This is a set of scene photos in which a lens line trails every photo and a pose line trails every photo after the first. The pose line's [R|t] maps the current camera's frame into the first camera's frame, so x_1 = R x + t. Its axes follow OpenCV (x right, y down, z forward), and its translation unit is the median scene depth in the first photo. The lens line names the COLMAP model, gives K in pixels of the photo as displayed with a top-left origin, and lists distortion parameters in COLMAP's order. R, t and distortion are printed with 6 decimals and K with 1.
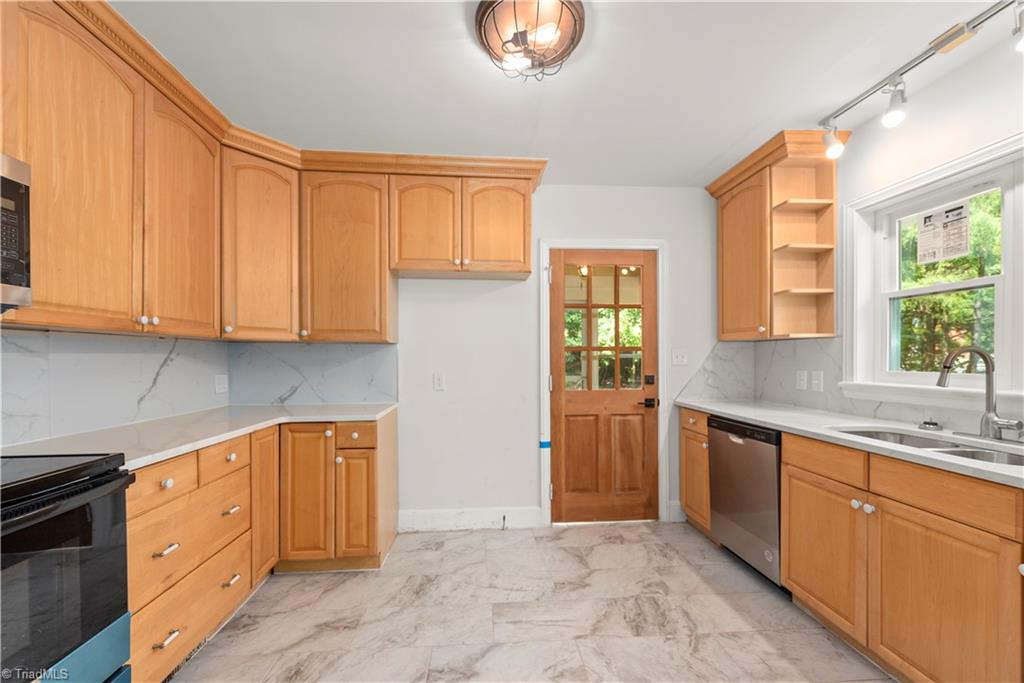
lens RADIAL K [[424.0, 0, 511.8], [0, 424.0, 359.4], [0, 0, 1]] dist [-0.000311, 0.000375]
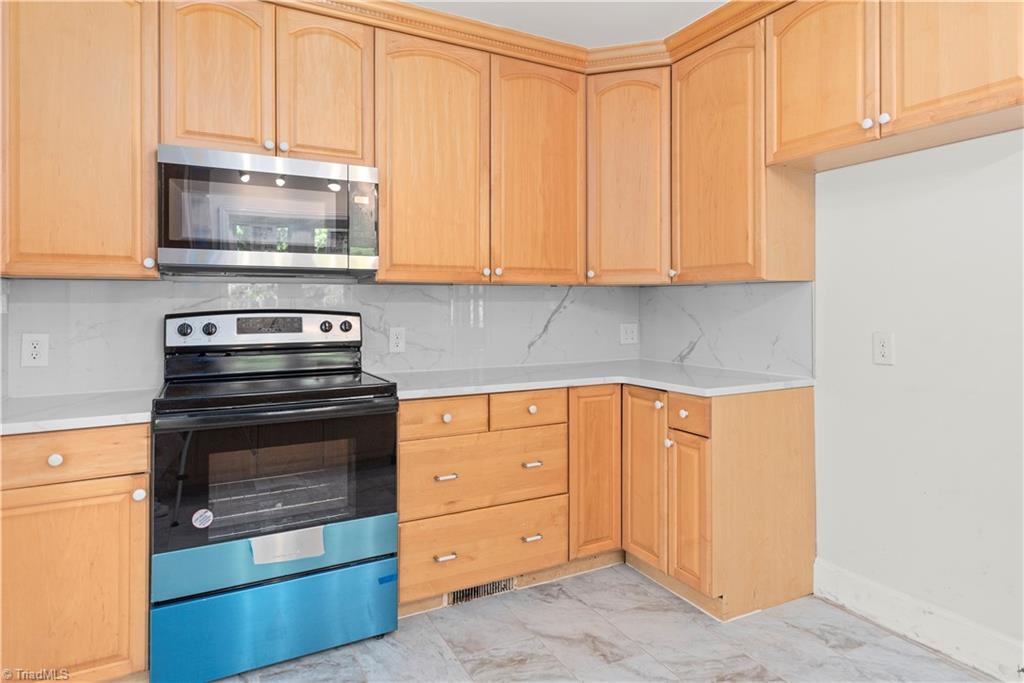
lens RADIAL K [[588.3, 0, 511.8], [0, 588.3, 303.5], [0, 0, 1]] dist [0.015281, -0.001151]
pose [[0.388063, -0.004109, -0.921624, 0.438108], [0.000861, 0.999991, -0.004096, -0.002602], [0.921633, 0.000797, 0.388063, 0.348872]]
